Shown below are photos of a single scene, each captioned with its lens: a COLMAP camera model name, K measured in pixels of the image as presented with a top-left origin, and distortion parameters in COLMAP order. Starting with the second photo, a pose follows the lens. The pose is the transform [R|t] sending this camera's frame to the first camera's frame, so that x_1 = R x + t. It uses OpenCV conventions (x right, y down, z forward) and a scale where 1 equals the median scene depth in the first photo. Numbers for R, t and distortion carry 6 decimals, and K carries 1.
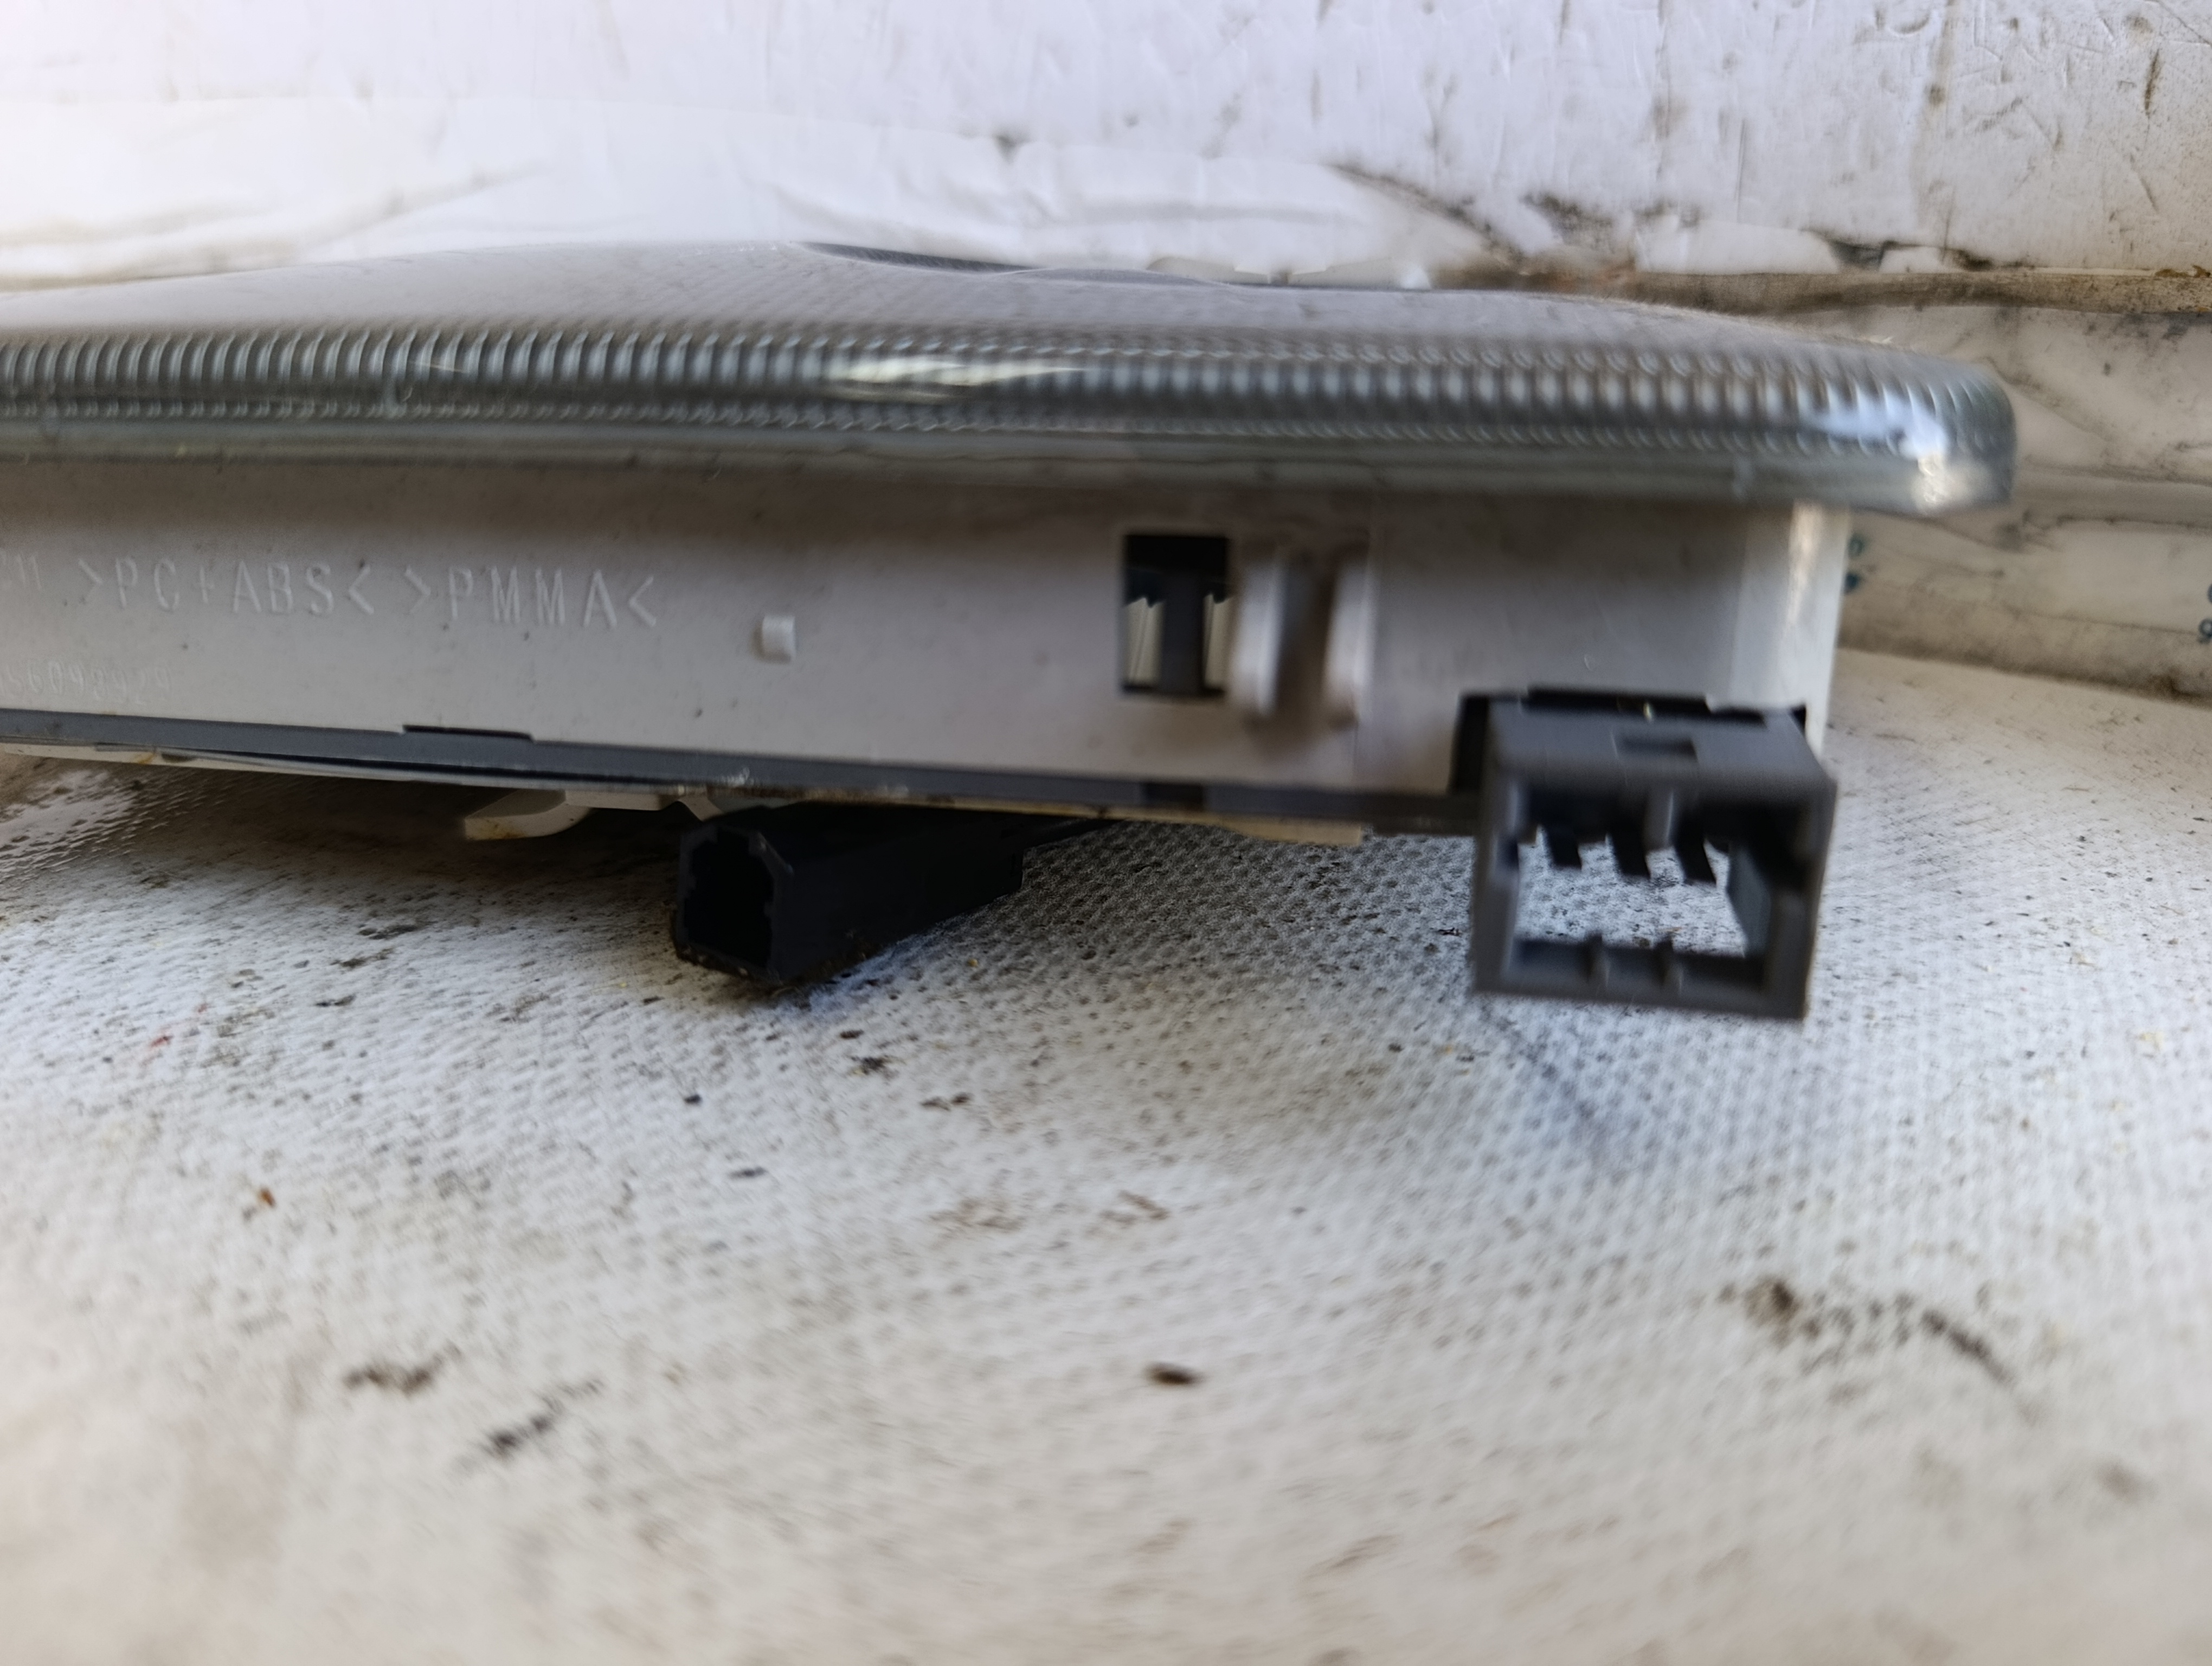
lens RADIAL K [[1585.8, 0, 1106.0], [0, 1585.8, 833.0], [0, 0, 1]] dist [-0.066378, 0.010840]
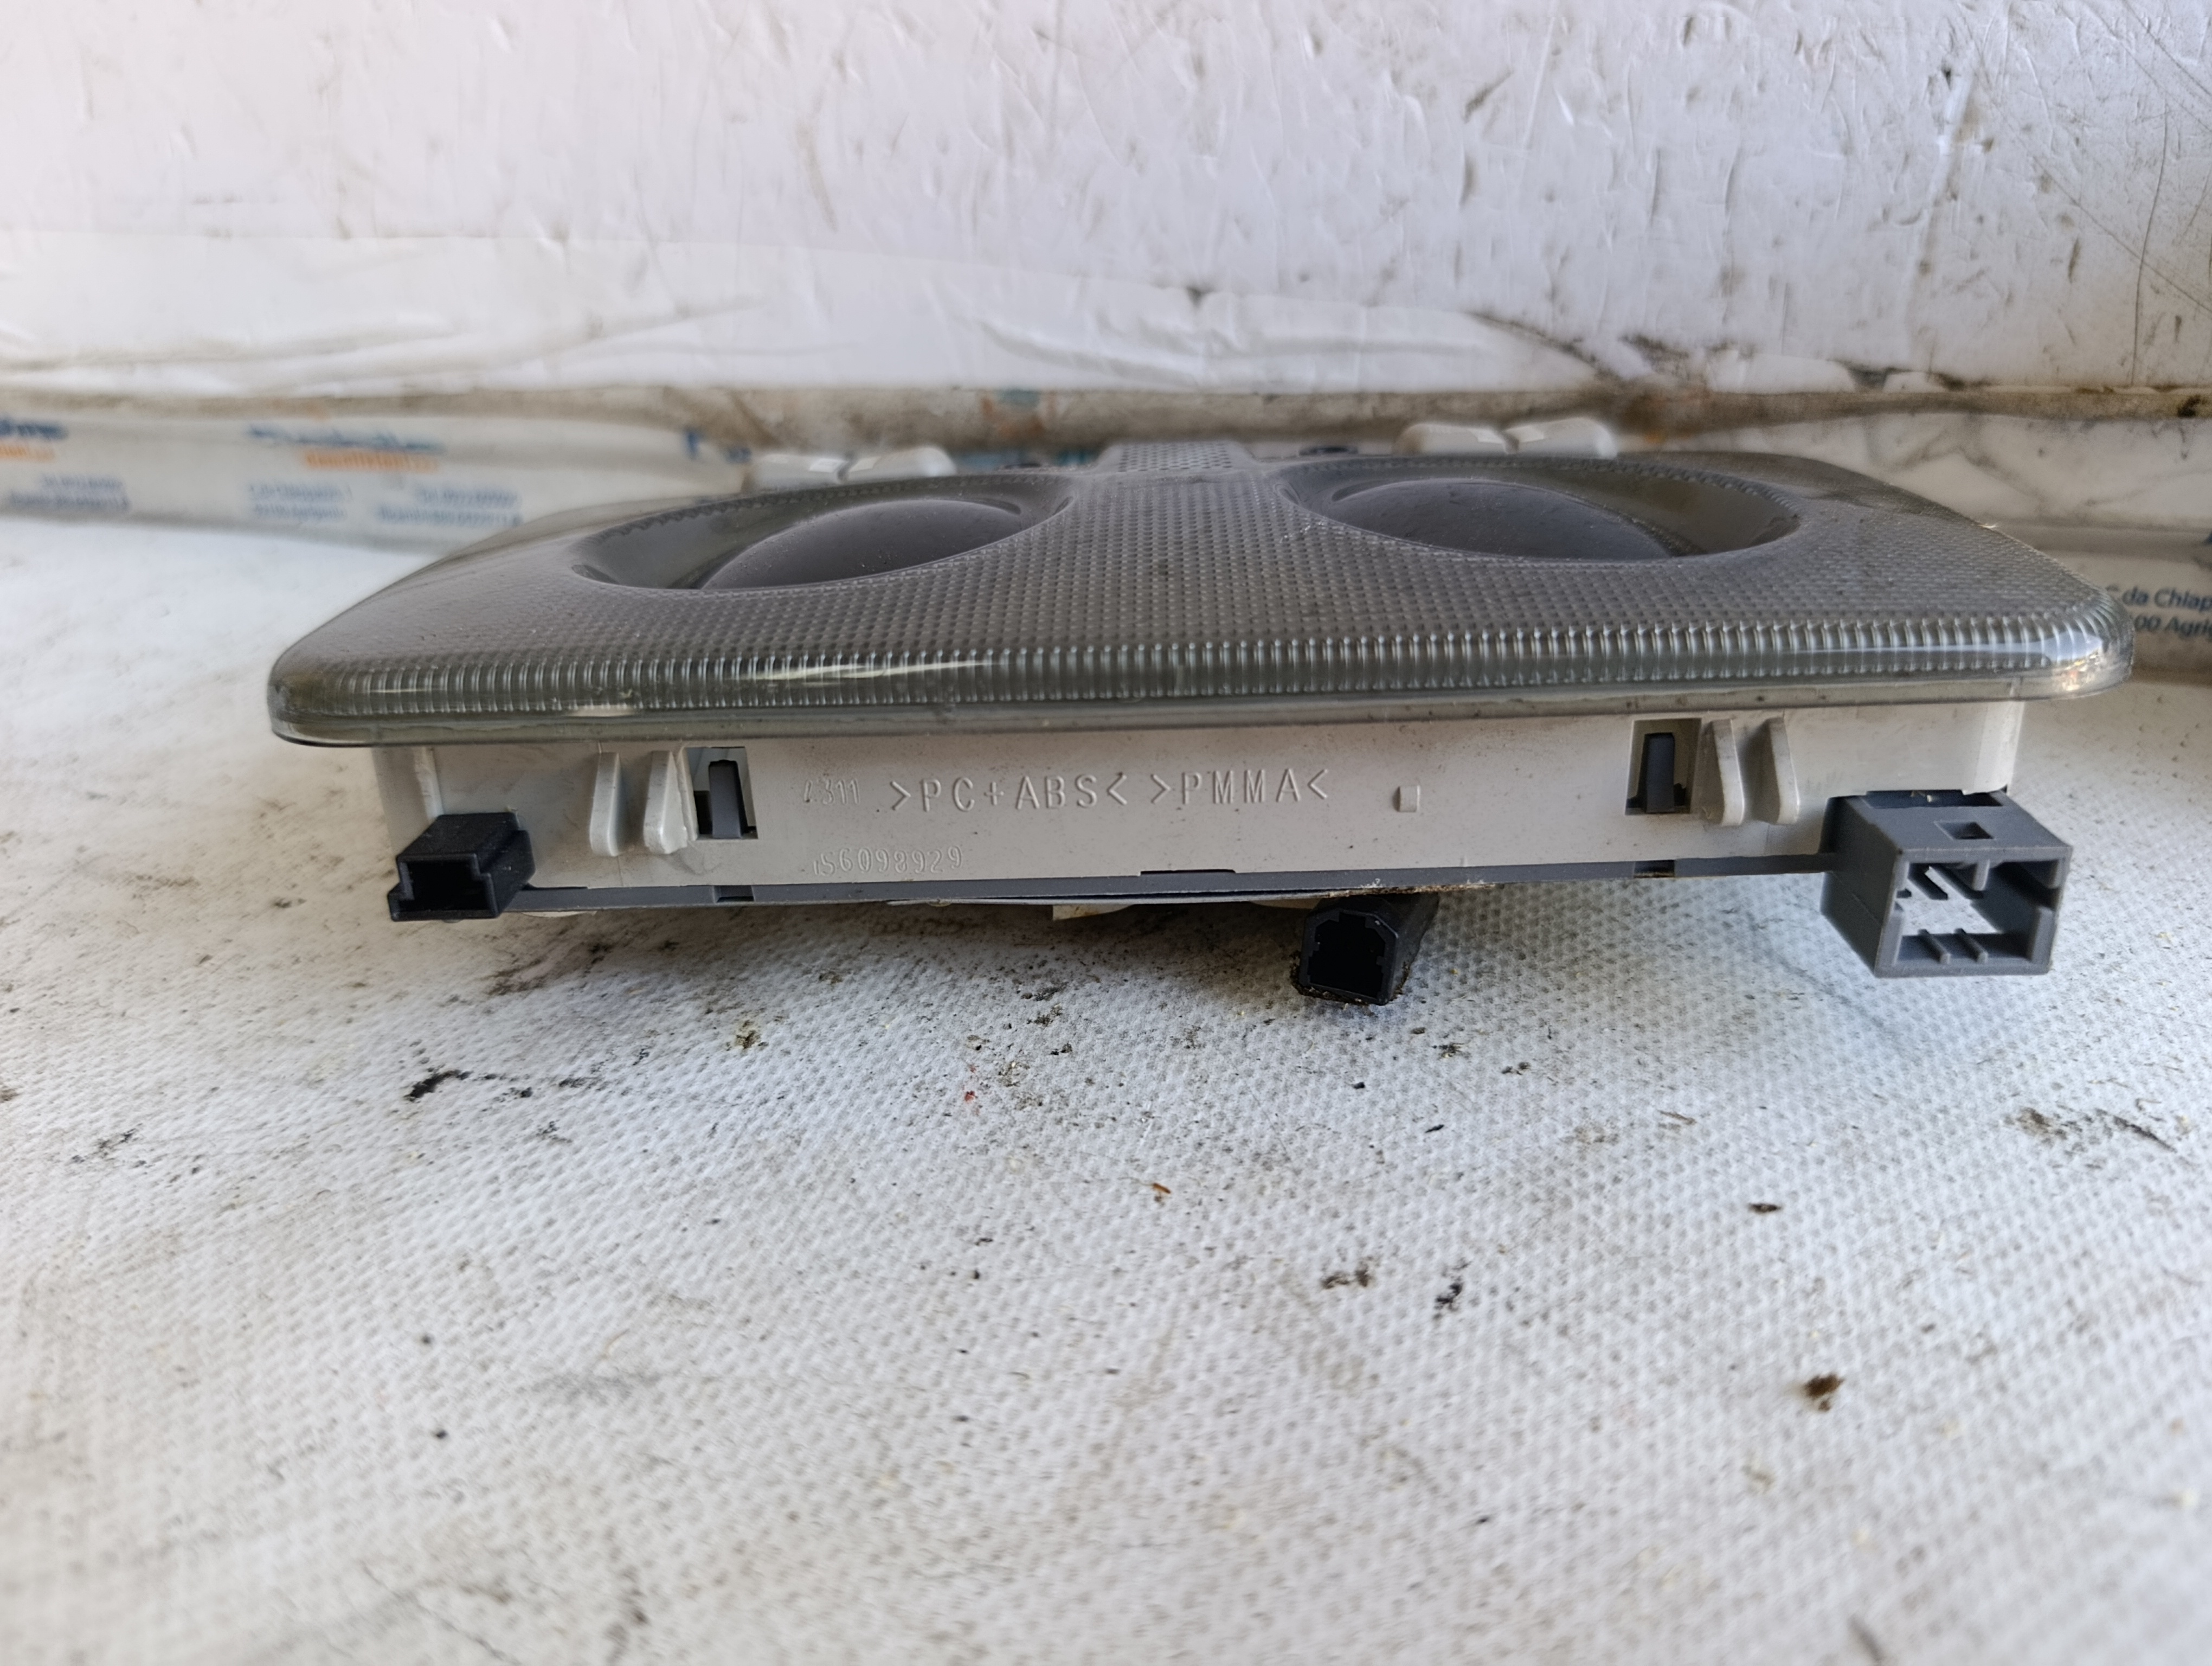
lens RADIAL K [[1487.5, 0, 1112.9], [0, 1487.5, 850.4], [0, 0, 1]] dist [-0.048471, -0.005236]
pose [[0.986711, -0.111063, 0.118599, -0.545285], [0.099934, 0.990352, 0.095997, -0.194998], [-0.128117, -0.082870, 0.988291, -0.357545]]
